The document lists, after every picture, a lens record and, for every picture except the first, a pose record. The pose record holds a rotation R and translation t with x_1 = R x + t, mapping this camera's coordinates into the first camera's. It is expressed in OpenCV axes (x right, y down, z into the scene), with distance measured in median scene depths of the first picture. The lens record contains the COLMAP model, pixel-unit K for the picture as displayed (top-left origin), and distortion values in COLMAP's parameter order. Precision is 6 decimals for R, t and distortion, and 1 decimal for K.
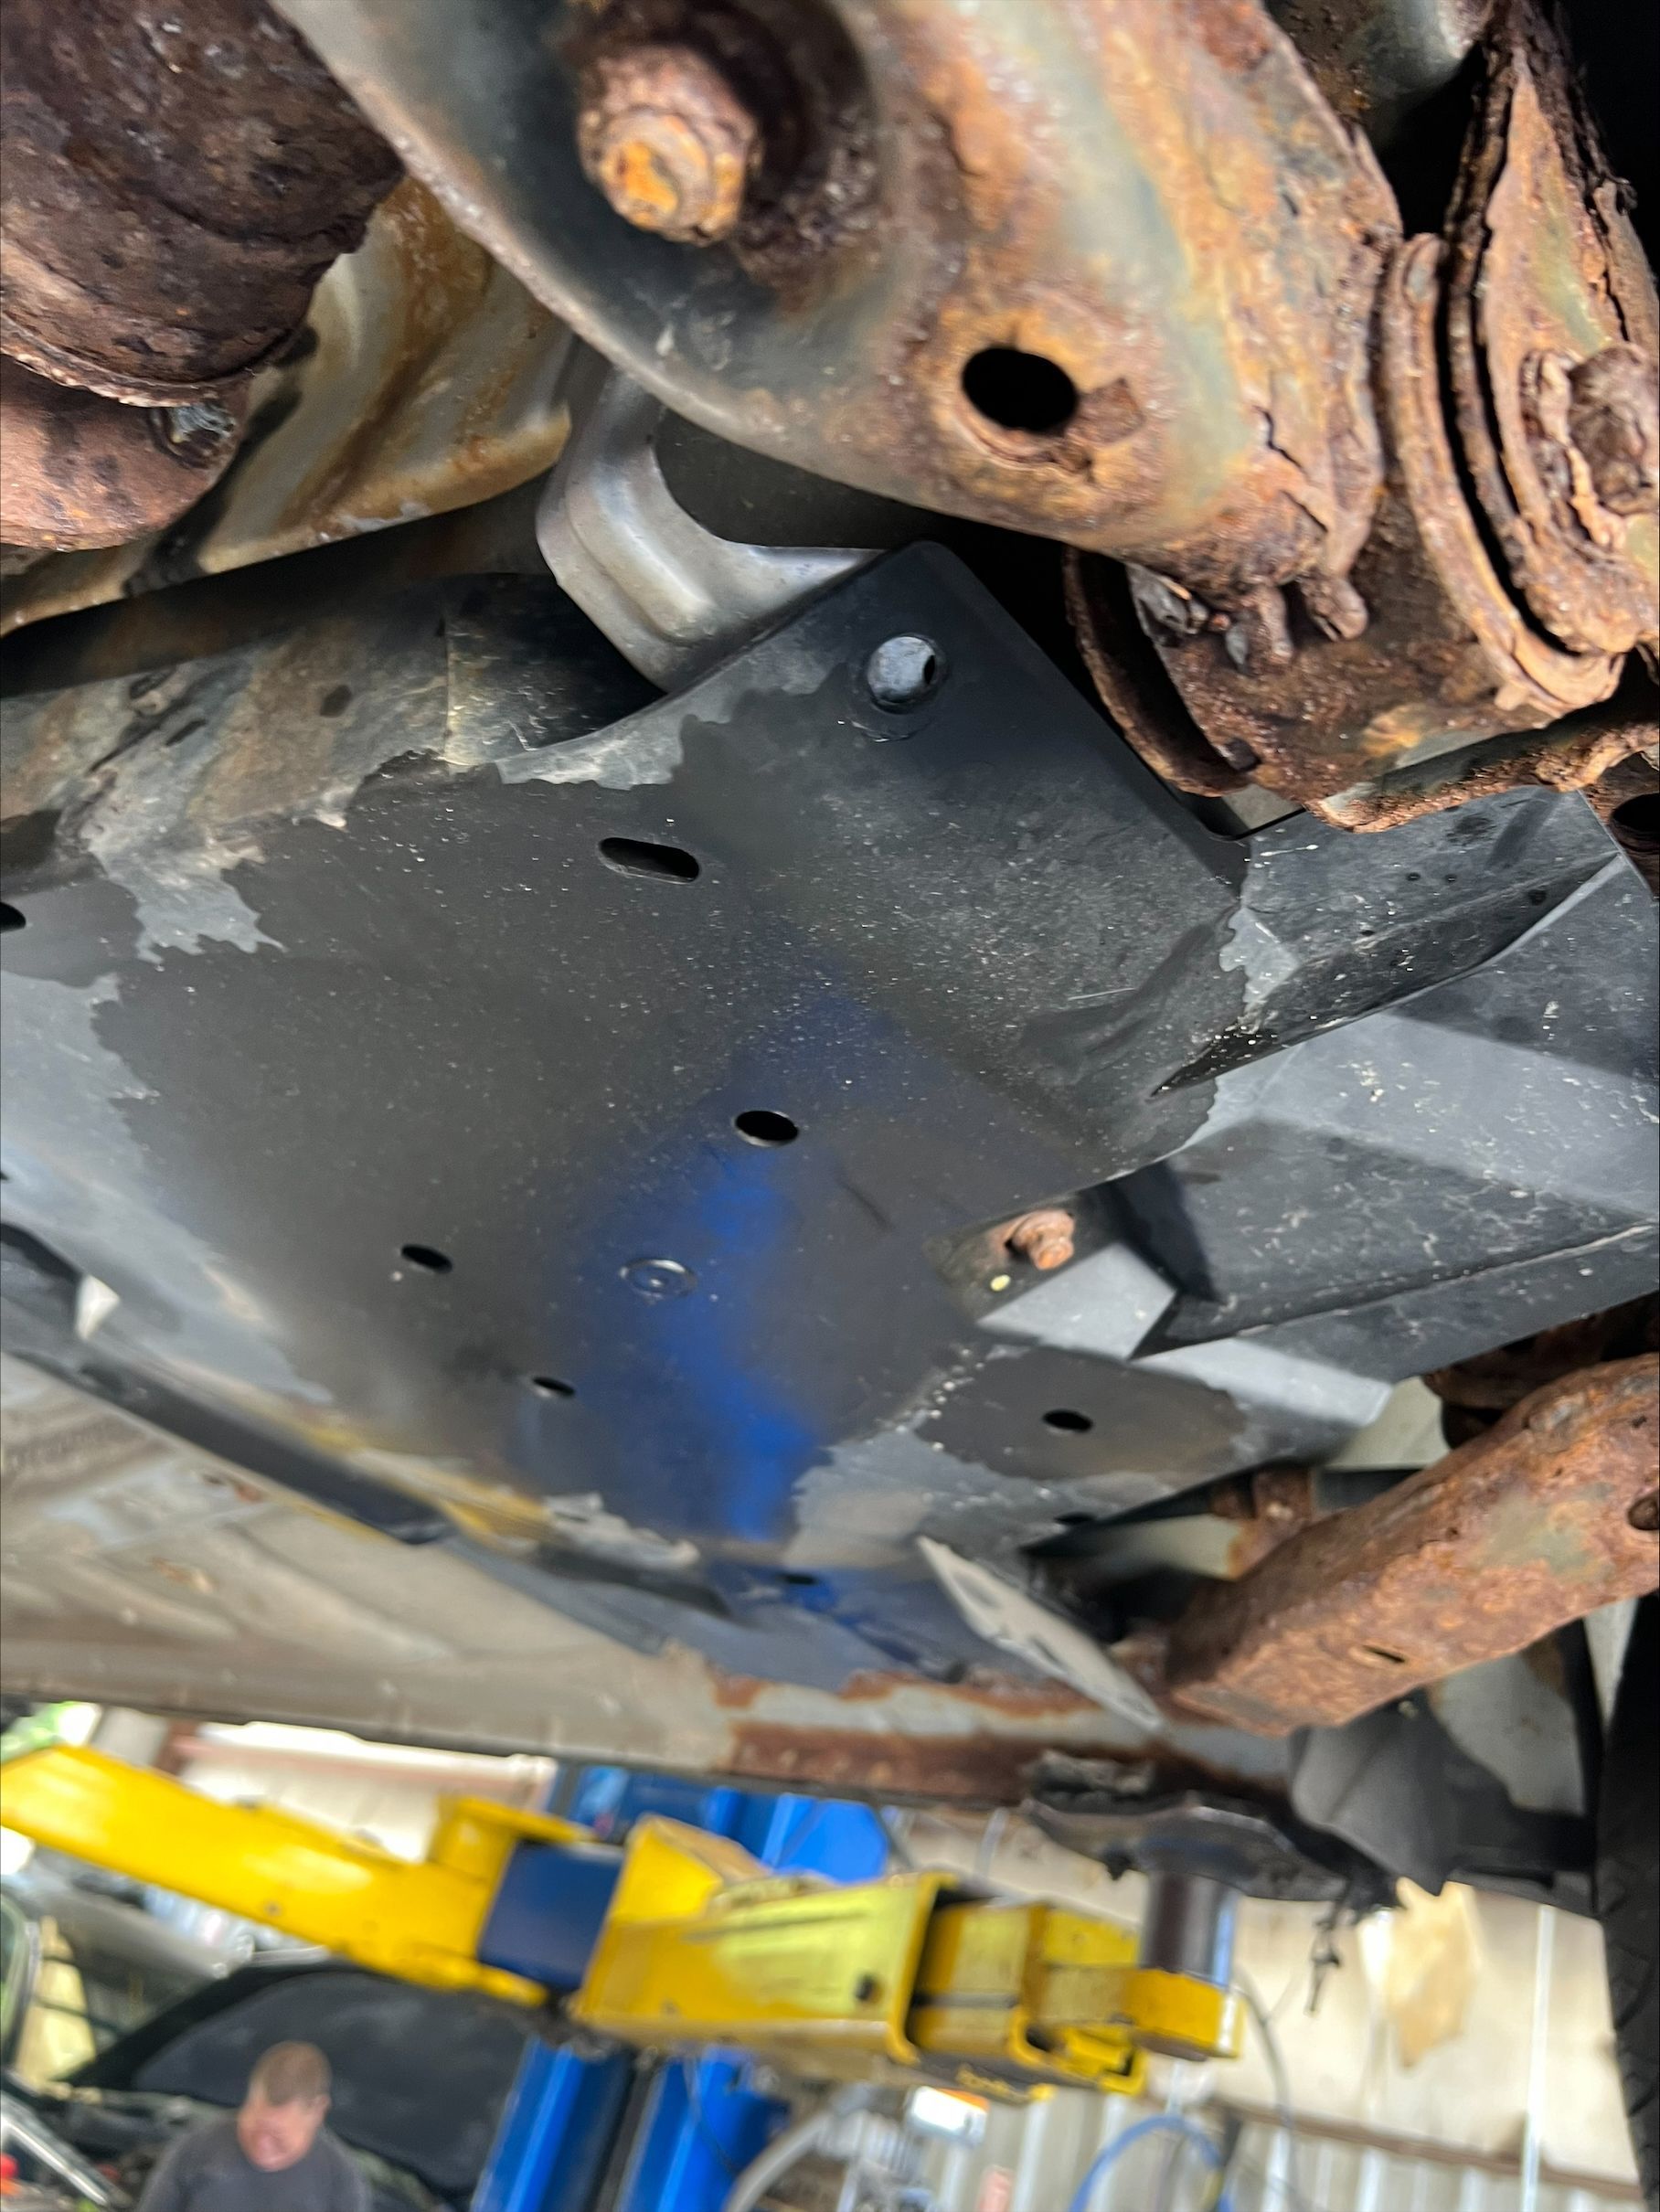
lens RADIAL K [[1688.0, 0, 829.7], [0, 1688.0, 1127.9], [0, 0, 1]] dist [0.010808, -0.007116]
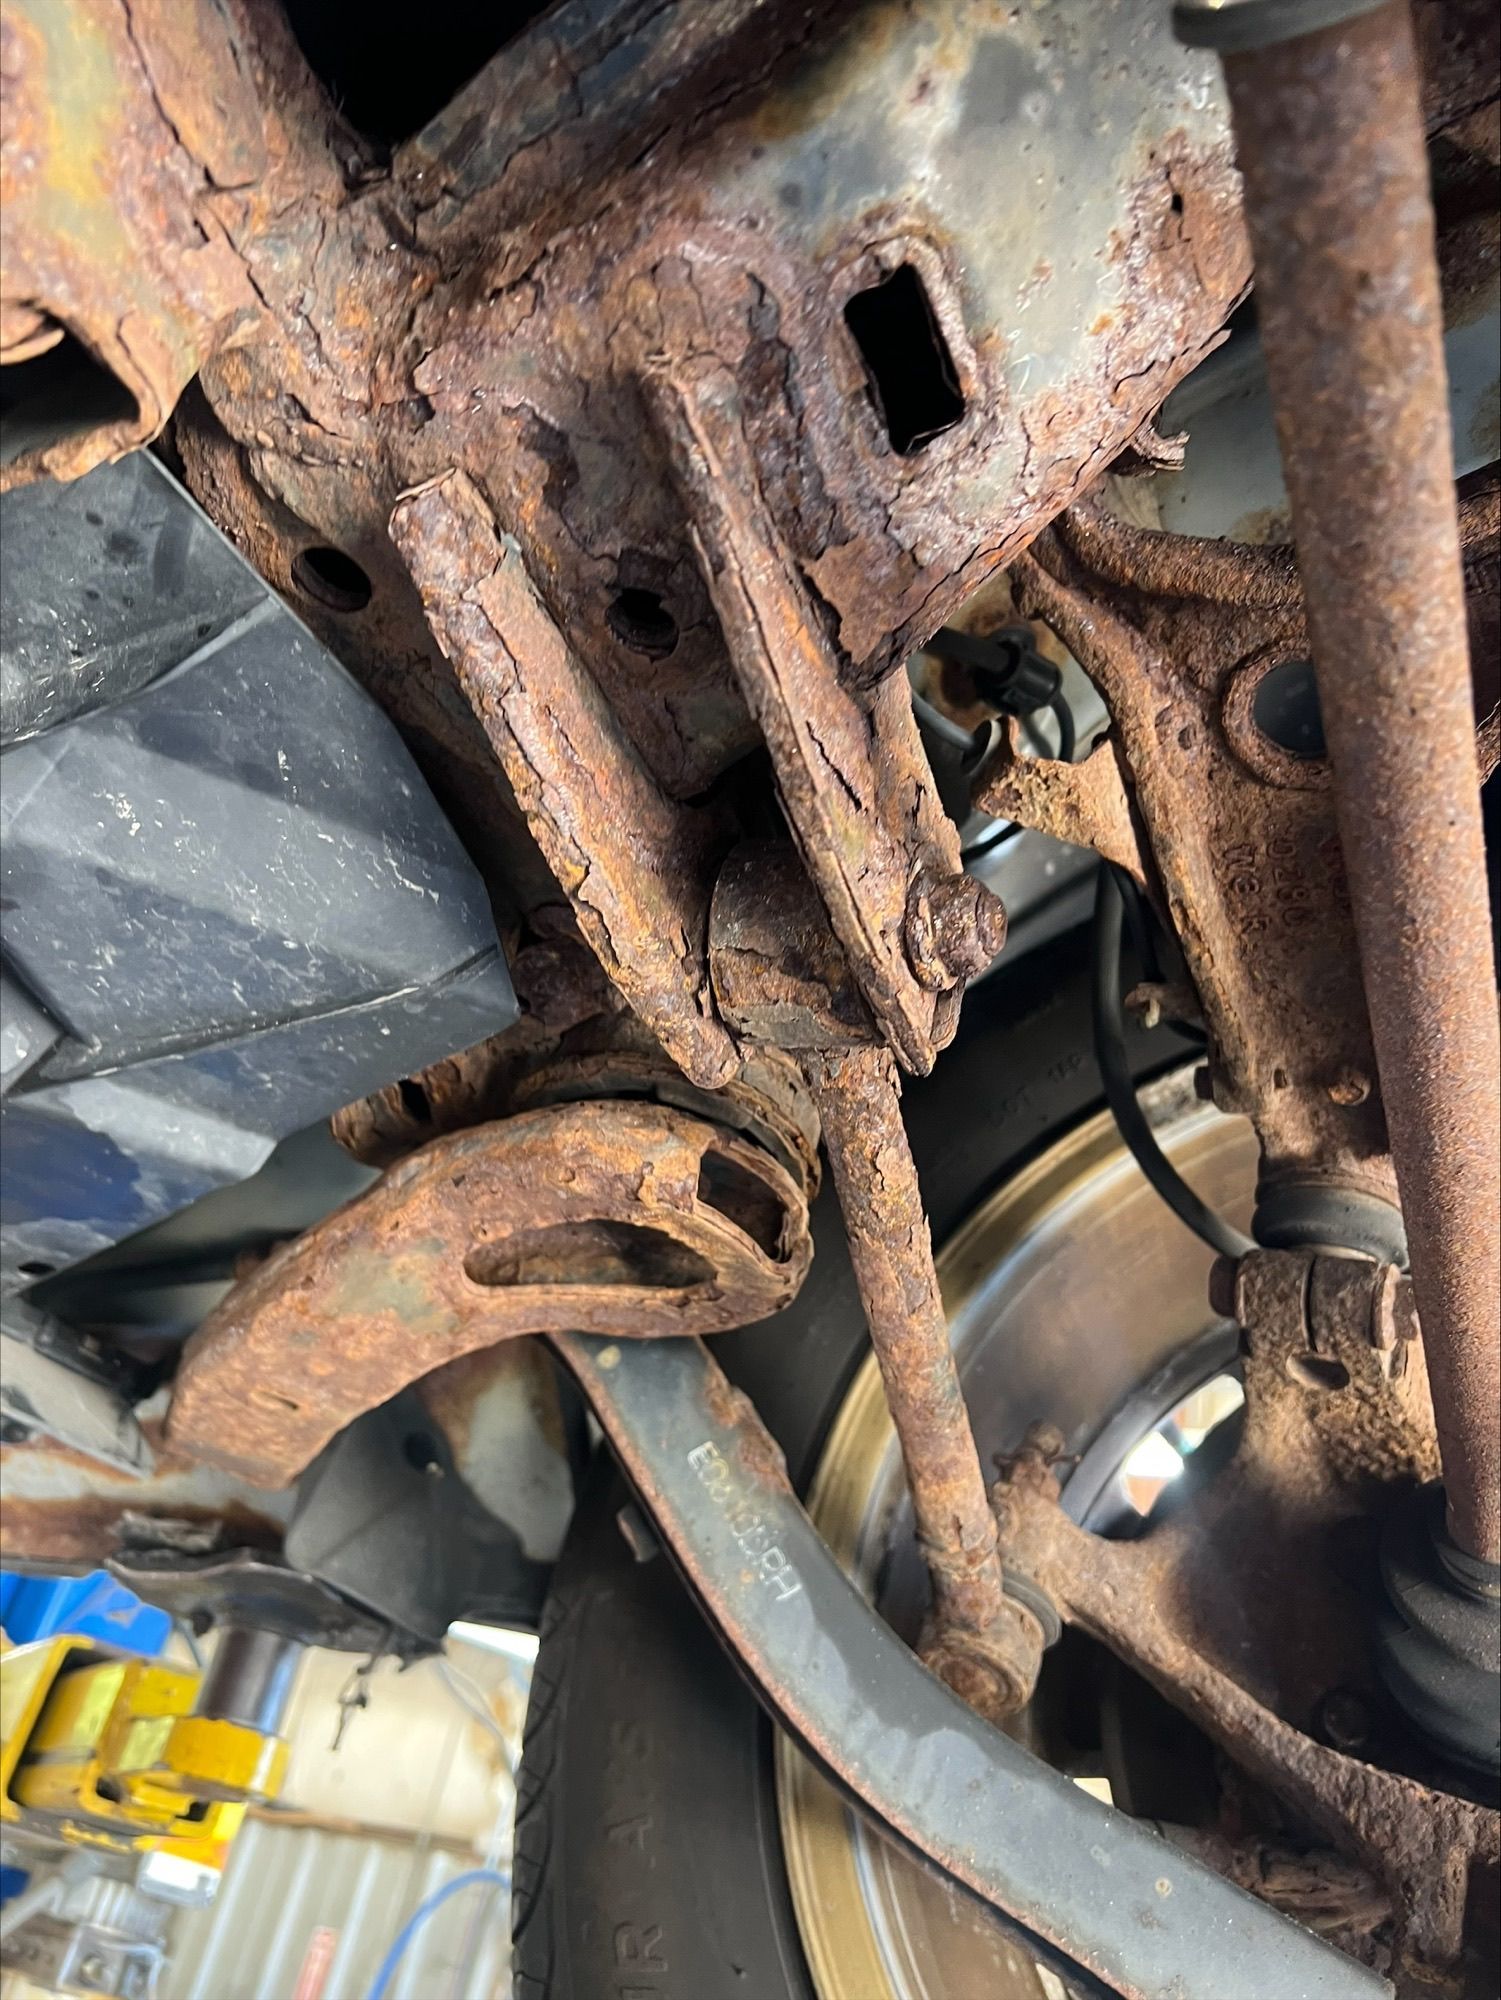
lens RADIAL K [[1517.4, 0, 750.5], [0, 1517.4, 1000.0], [0, 0, 1]] dist [0.006988, -0.010362]
pose [[0.961446, 0.094981, 0.258070, 0.376883], [-0.096172, 0.995332, -0.008033, 0.045744], [-0.257628, -0.017096, 0.966093, 0.011862]]
